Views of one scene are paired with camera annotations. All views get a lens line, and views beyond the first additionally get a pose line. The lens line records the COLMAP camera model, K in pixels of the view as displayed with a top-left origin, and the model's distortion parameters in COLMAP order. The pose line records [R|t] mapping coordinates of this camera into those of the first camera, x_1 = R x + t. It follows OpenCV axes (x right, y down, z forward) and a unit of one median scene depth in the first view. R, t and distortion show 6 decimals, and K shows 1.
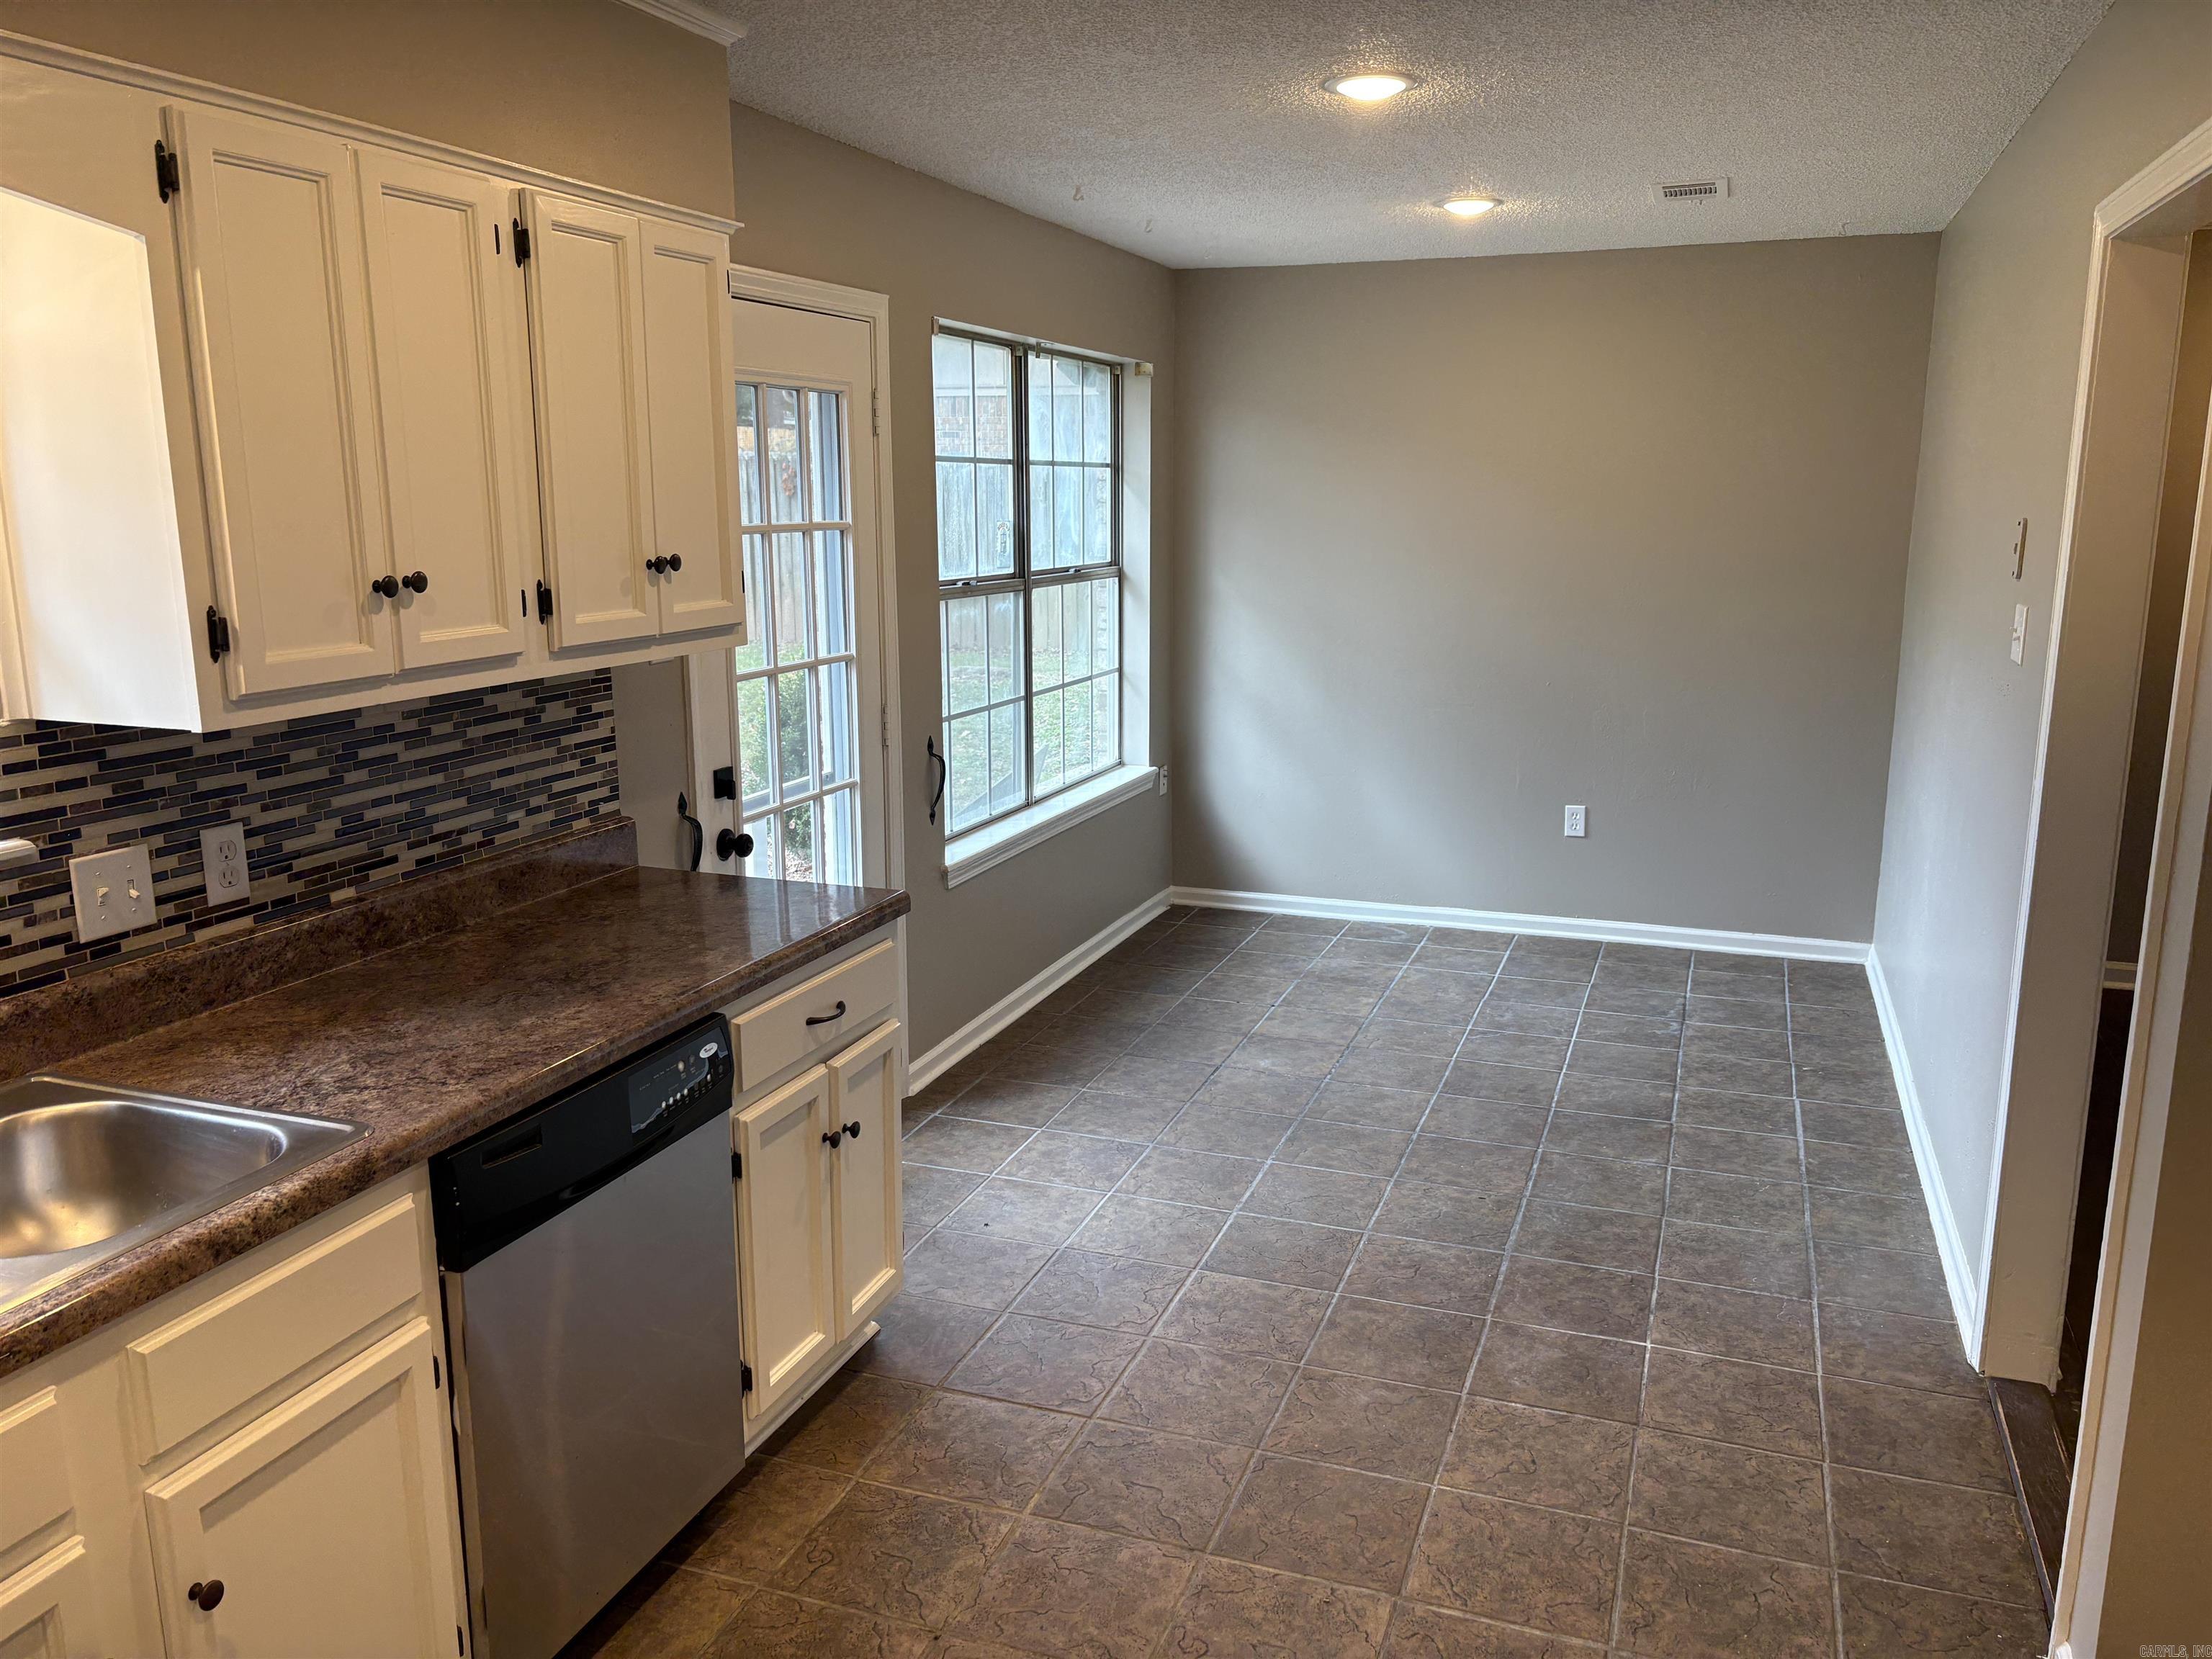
lens RADIAL K [[1685.6, 0, 1106.0], [0, 1685.6, 829.5], [0, 0, 1]] dist [0.034043, 0.006625]
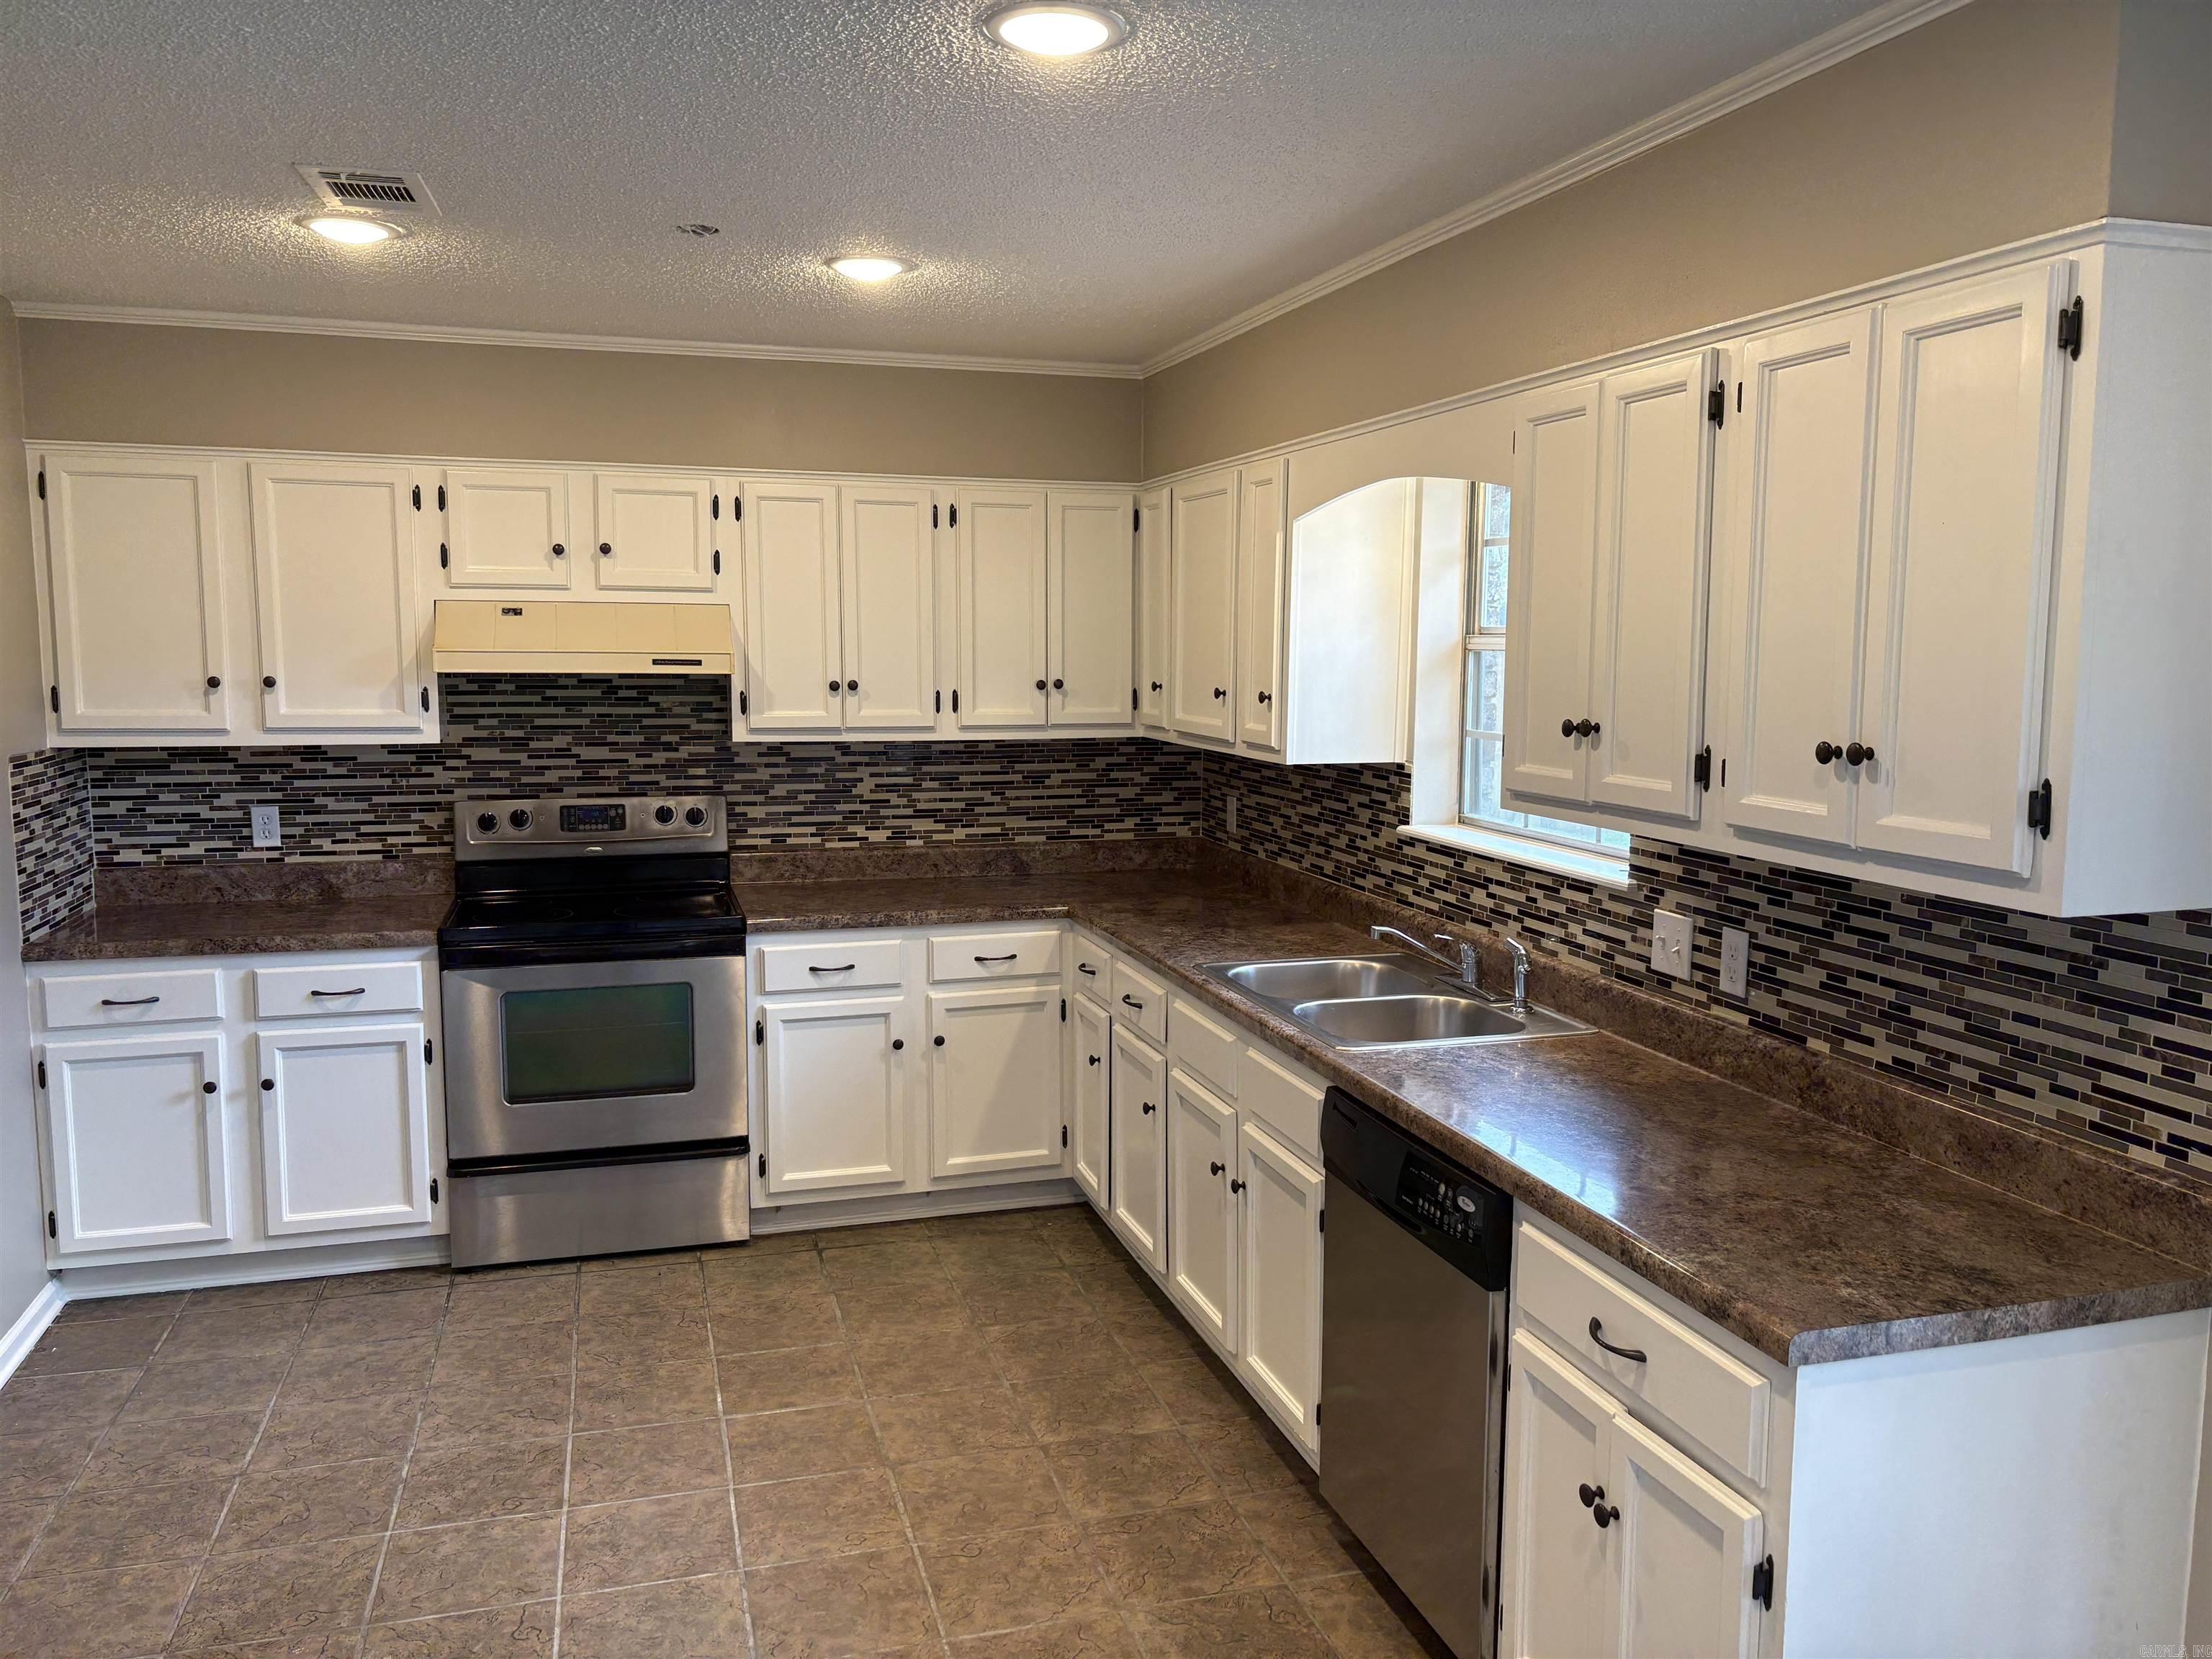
lens RADIAL K [[1685.6, 0, 1106.0], [0, 1685.6, 829.5], [0, 0, 1]] dist [0.034043, 0.006625]
pose [[-0.799723, 0.069139, -0.596375, 0.481891], [-0.123851, 0.952982, 0.276562, -0.308591], [0.587455, 0.295035, -0.753559, 1.456086]]
